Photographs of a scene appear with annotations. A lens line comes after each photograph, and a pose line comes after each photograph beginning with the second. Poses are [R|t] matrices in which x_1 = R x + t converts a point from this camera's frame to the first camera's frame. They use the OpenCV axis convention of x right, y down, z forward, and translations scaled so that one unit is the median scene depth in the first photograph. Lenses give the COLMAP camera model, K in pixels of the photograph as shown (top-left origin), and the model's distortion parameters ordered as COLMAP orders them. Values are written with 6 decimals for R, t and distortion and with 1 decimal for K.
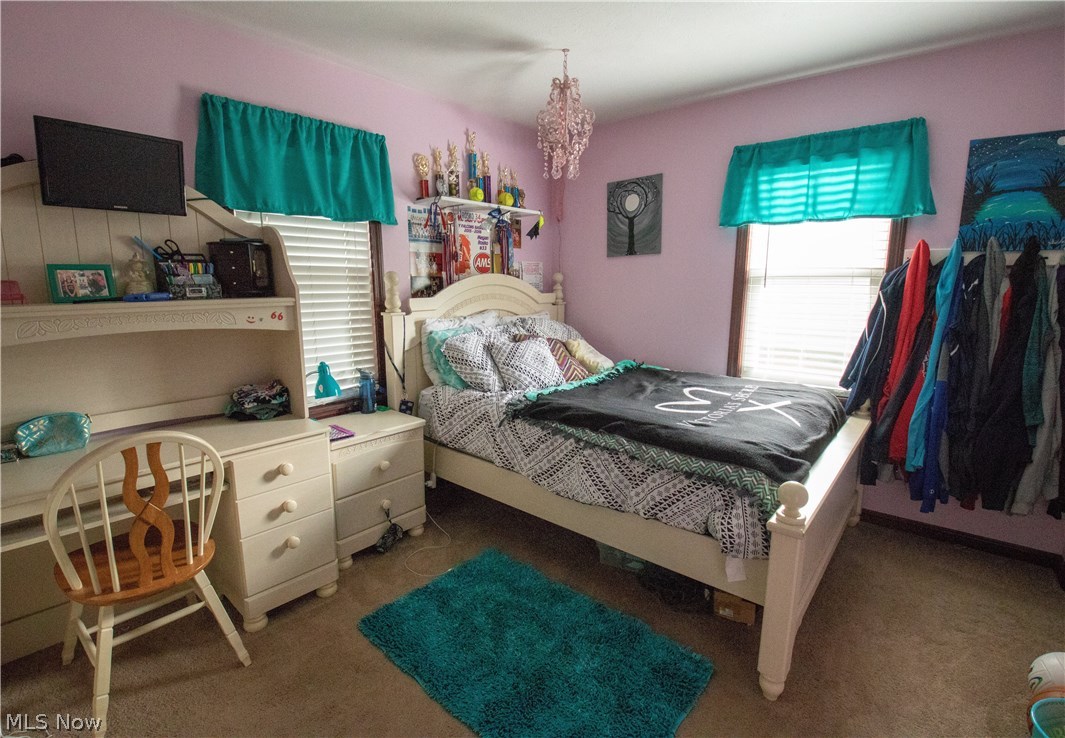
lens RADIAL K [[503.7, 0, 532.5], [0, 503.7, 369.0], [0, 0, 1]] dist [-0.000647, 0.000213]
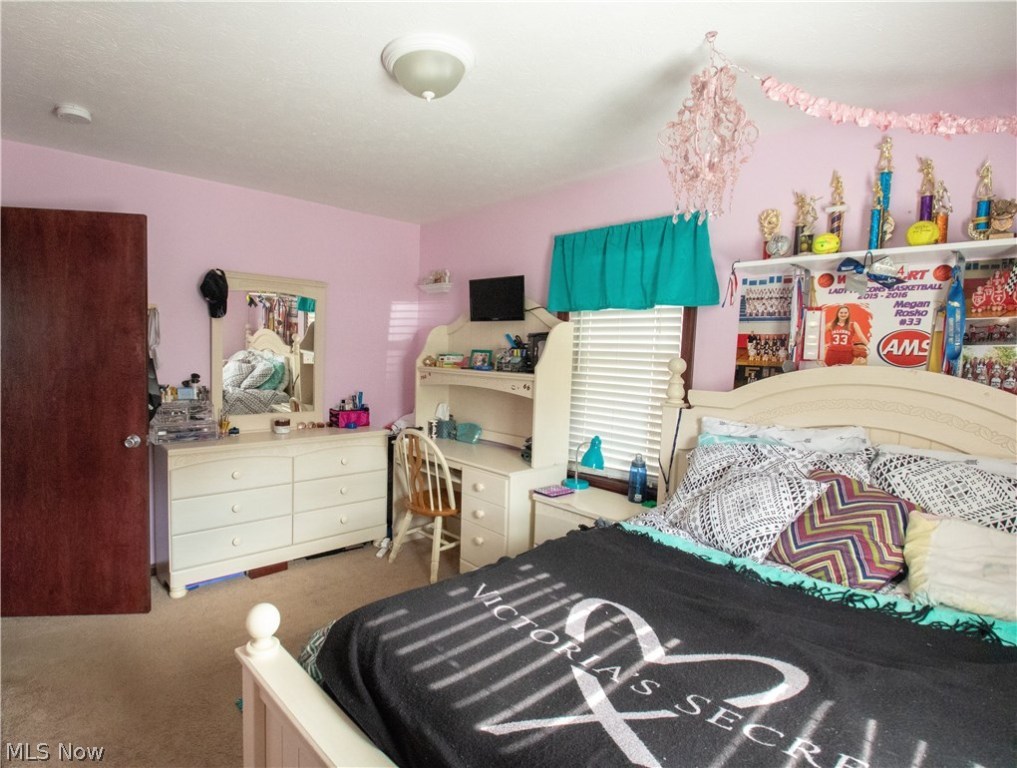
lens RADIAL K [[572.5, 0, 508.5], [0, 572.5, 384.0], [0, 0, 1]] dist [-0.000533, -0.000210]
pose [[-0.131992, 0.062941, -0.989250, 0.876097], [-0.199030, 0.975975, 0.088653, -0.203353], [0.971064, 0.208592, -0.116294, 0.950601]]
